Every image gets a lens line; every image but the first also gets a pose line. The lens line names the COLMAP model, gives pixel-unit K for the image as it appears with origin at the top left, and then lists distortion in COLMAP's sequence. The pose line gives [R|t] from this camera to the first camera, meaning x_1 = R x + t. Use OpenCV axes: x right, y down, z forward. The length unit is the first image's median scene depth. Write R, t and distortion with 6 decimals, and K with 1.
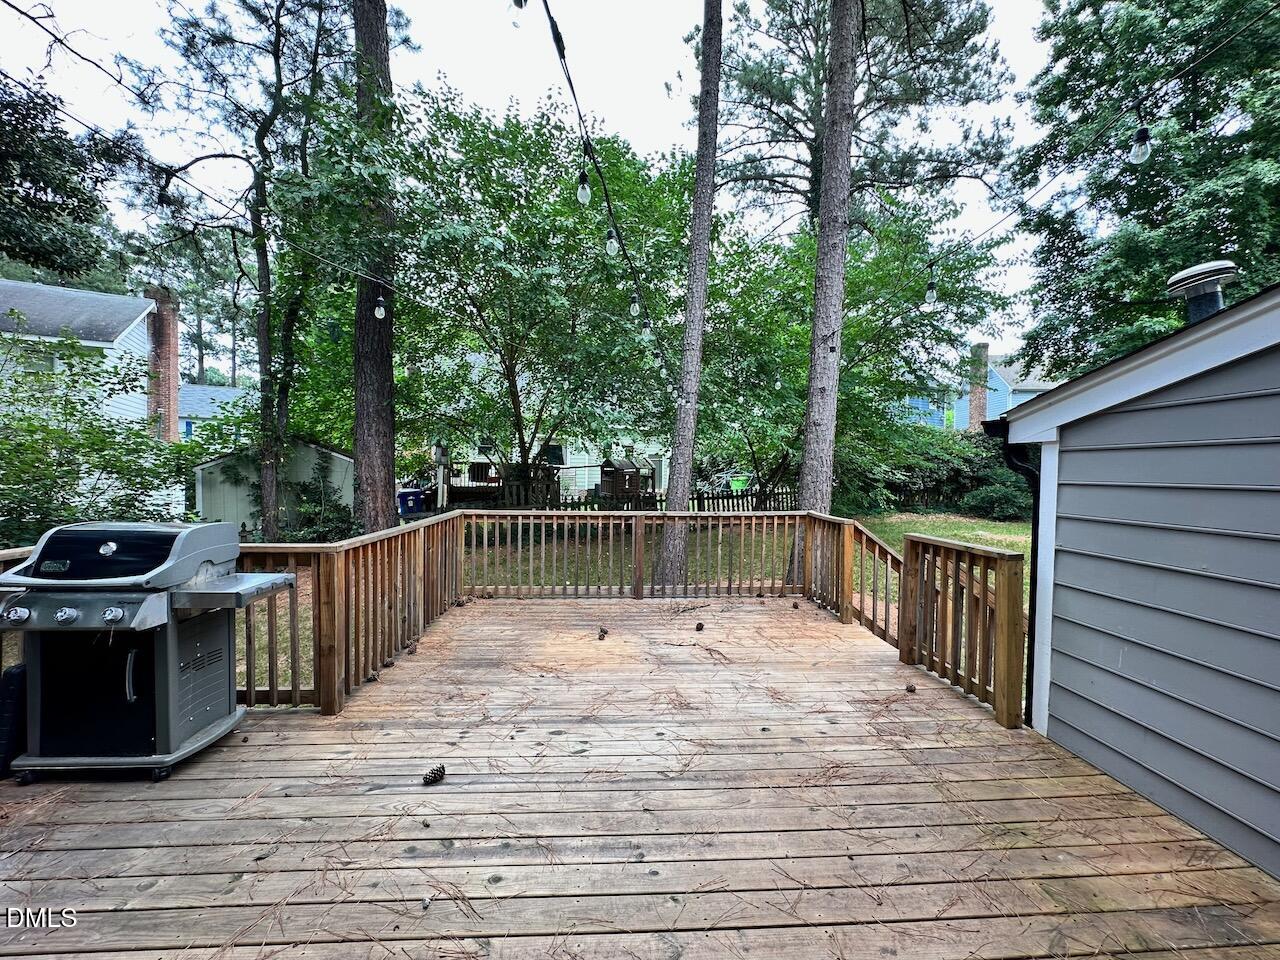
lens RADIAL K [[509.6, 0, 637.2], [0, 509.6, 480.4], [0, 0, 1]] dist [0.001538, 0.000146]
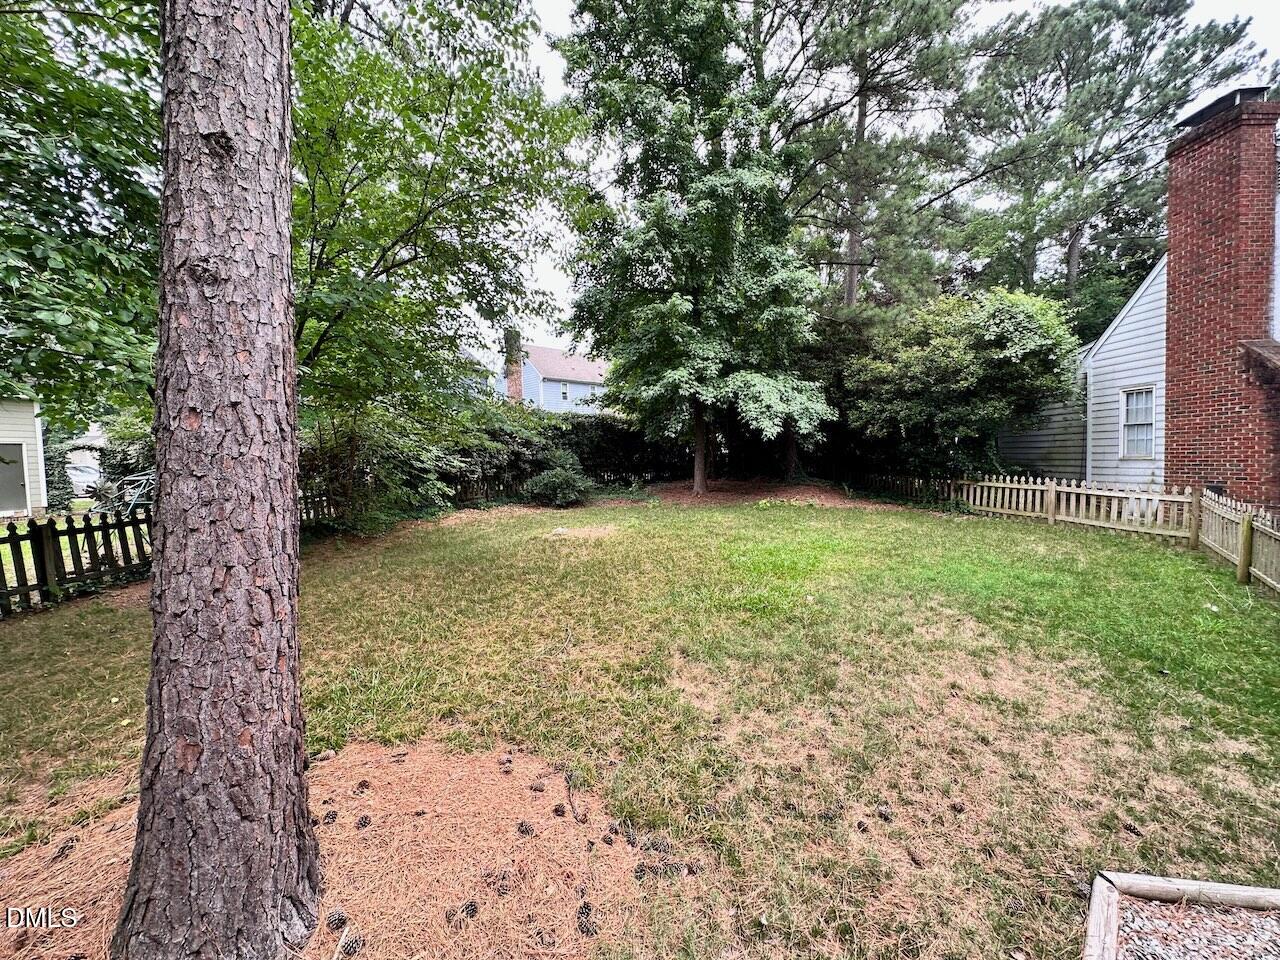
lens RADIAL K [[509.6, 0, 637.2], [0, 509.6, 480.4], [0, 0, 1]] dist [0.001538, 0.000146]
pose [[0.667704, -0.067476, 0.741363, 0.133486], [0.050389, 0.997696, 0.045425, -0.003784], [-0.742720, 0.007026, 0.669566, 0.296305]]
